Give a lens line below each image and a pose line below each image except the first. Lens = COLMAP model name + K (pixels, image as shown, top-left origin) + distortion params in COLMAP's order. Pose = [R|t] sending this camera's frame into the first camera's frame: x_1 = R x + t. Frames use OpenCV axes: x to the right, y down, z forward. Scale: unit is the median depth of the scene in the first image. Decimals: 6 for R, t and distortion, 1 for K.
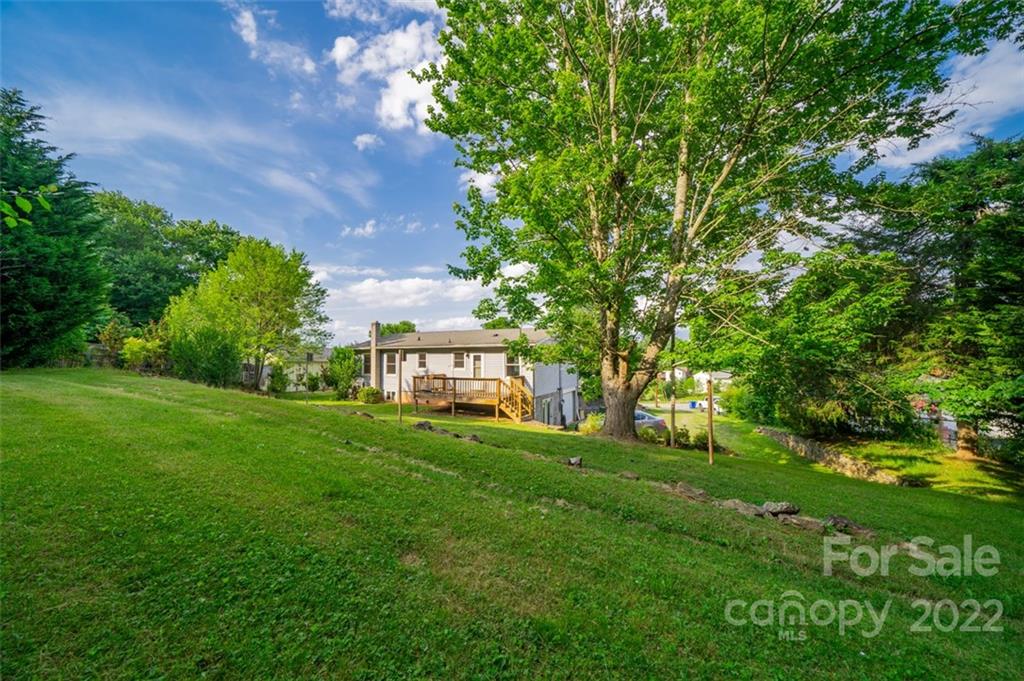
lens RADIAL K [[356.4, 0, 508.4], [0, 356.4, 343.3], [0, 0, 1]] dist [-0.016121, 0.000001]
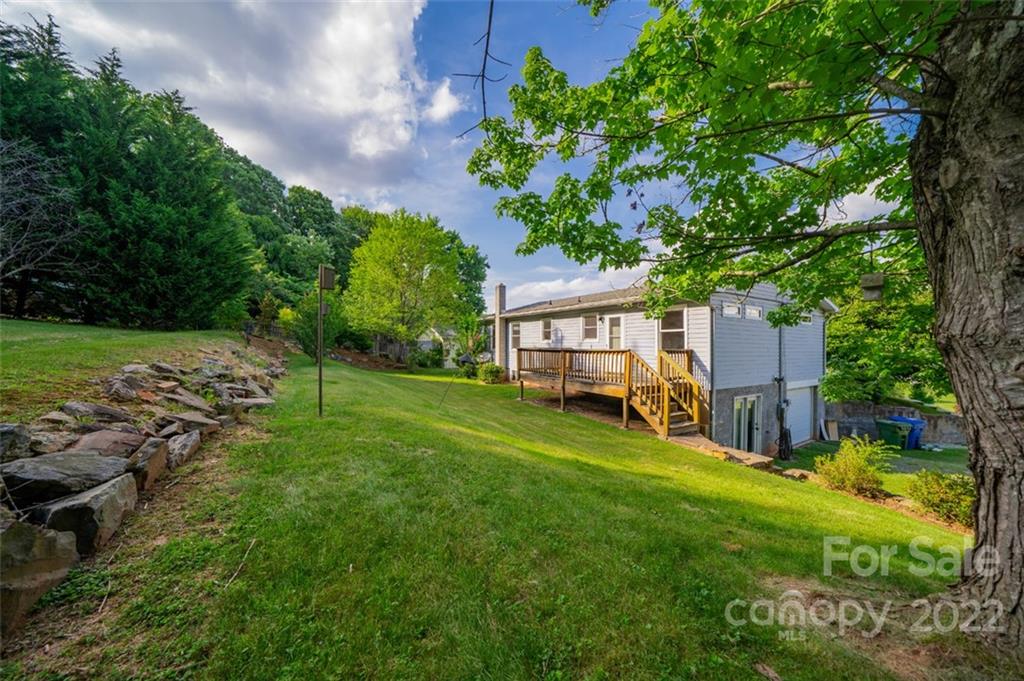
lens RADIAL K [[356.4, 0, 508.4], [0, 356.4, 343.3], [0, 0, 1]] dist [-0.016121, 0.000001]
pose [[0.851681, 0.008115, -0.523998, 0.081861], [0.009472, 0.999478, 0.030874, 0.057518], [0.523975, -0.031258, 0.851160, 0.362476]]
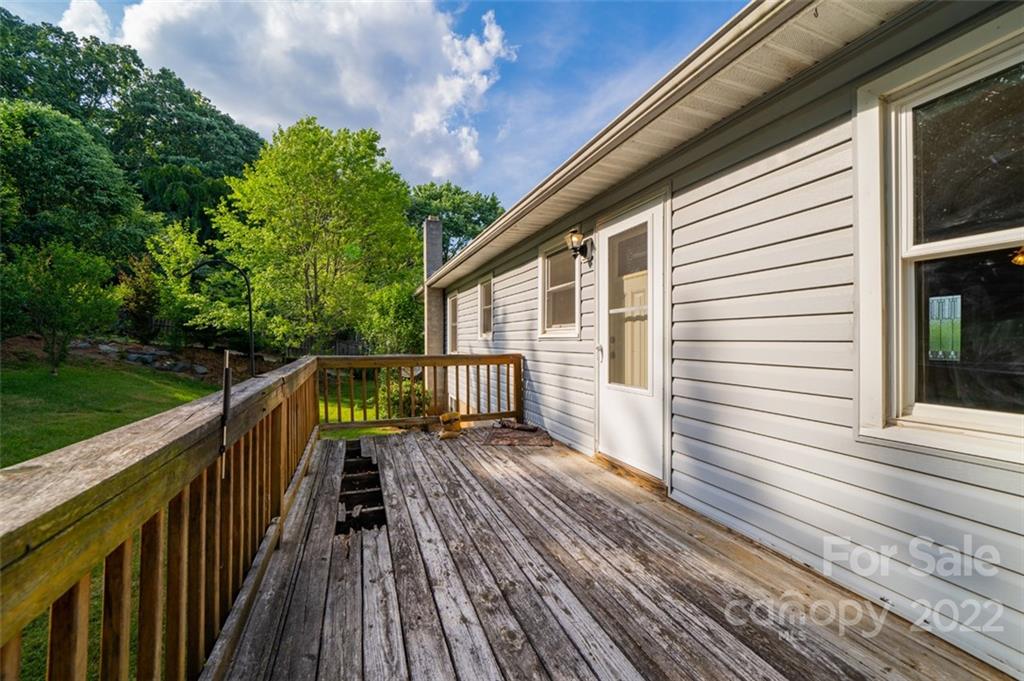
lens RADIAL K [[405.5, 0, 512.0], [0, 405.5, 340.5], [0, 0, 1]] dist [-0.000195, -0.000019]
pose [[0.751573, 0.004555, -0.659634, -0.012351], [0.022736, 0.999203, 0.032805, 0.071434], [0.659258, -0.039653, 0.750871, 0.836328]]
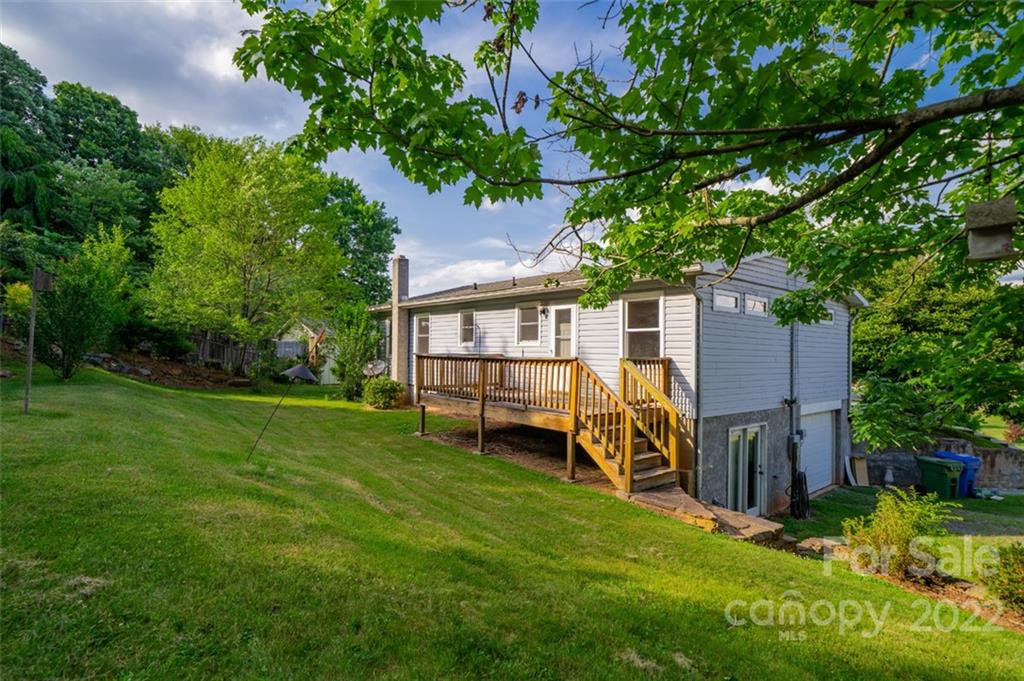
lens RADIAL K [[504.7, 0, 509.0], [0, 504.7, 343.0], [0, 0, 1]] dist [0.028805, 0.000254]
pose [[0.920315, 0.012523, -0.390977, 0.087472], [-0.003796, 0.999726, 0.023088, 0.059227], [0.391159, -0.019764, 0.920111, 0.420664]]
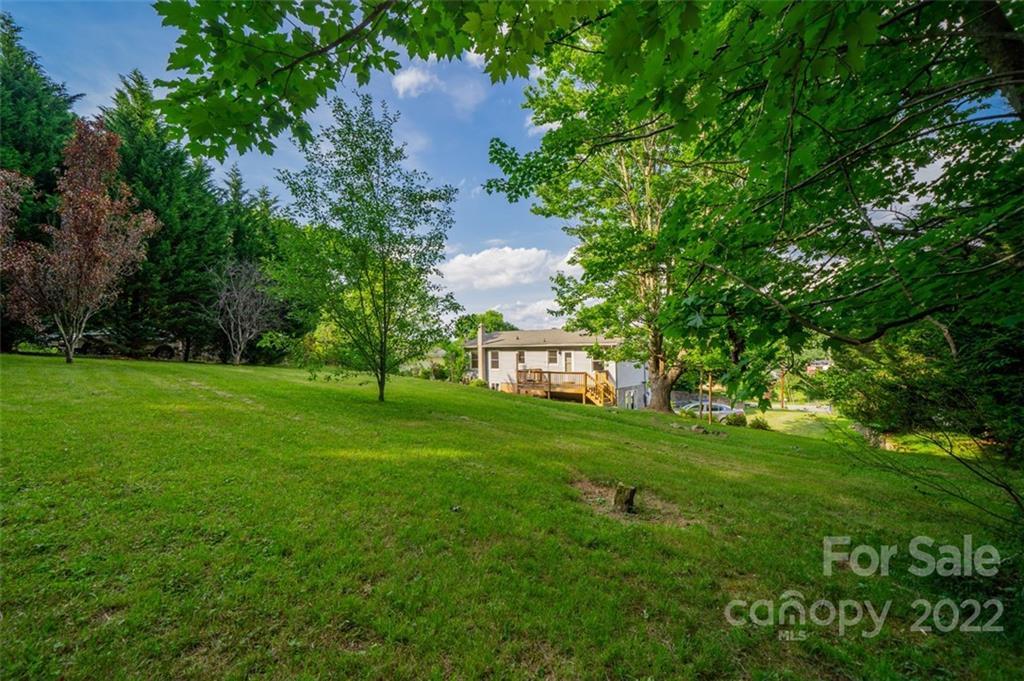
lens RADIAL K [[430.1, 0, 512.0], [0, 430.1, 340.5], [0, 0, 1]] dist [0.000259, 0.000005]
pose [[0.974260, -0.010934, -0.225163, 0.051750], [0.015717, 0.999687, 0.019459, -0.037013], [0.224880, -0.022497, 0.974127, -0.420214]]
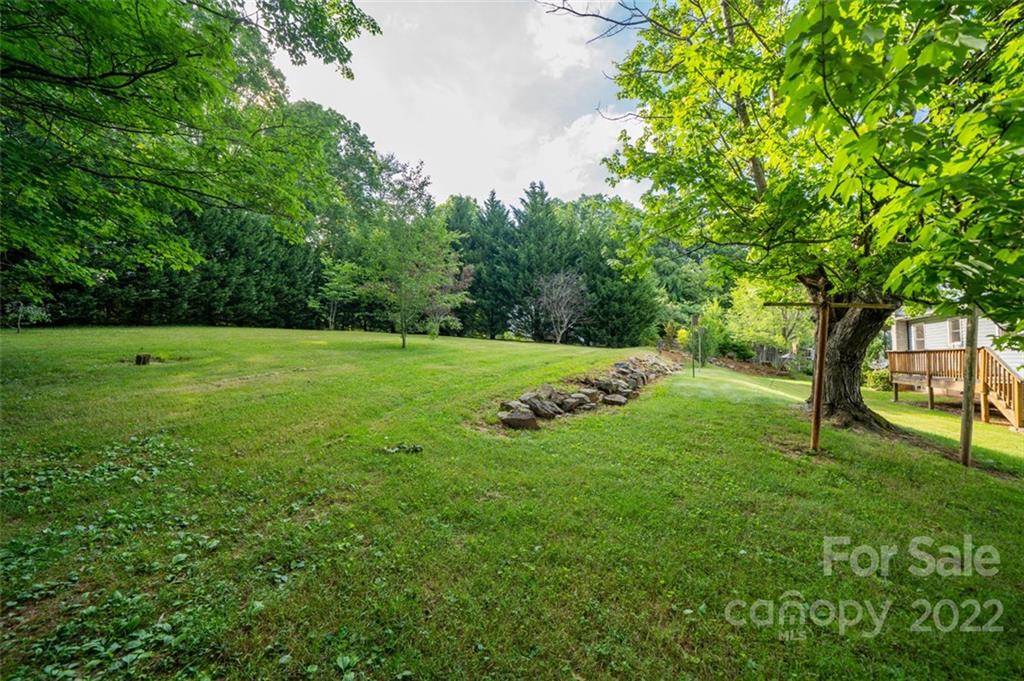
lens RADIAL K [[356.4, 0, 508.4], [0, 356.4, 343.3], [0, 0, 1]] dist [-0.016121, 0.000001]
pose [[-0.005789, -0.041101, -0.999138, 0.431174], [0.045518, 0.998109, -0.041322, 0.065637], [0.998947, -0.045718, -0.003907, 0.201770]]
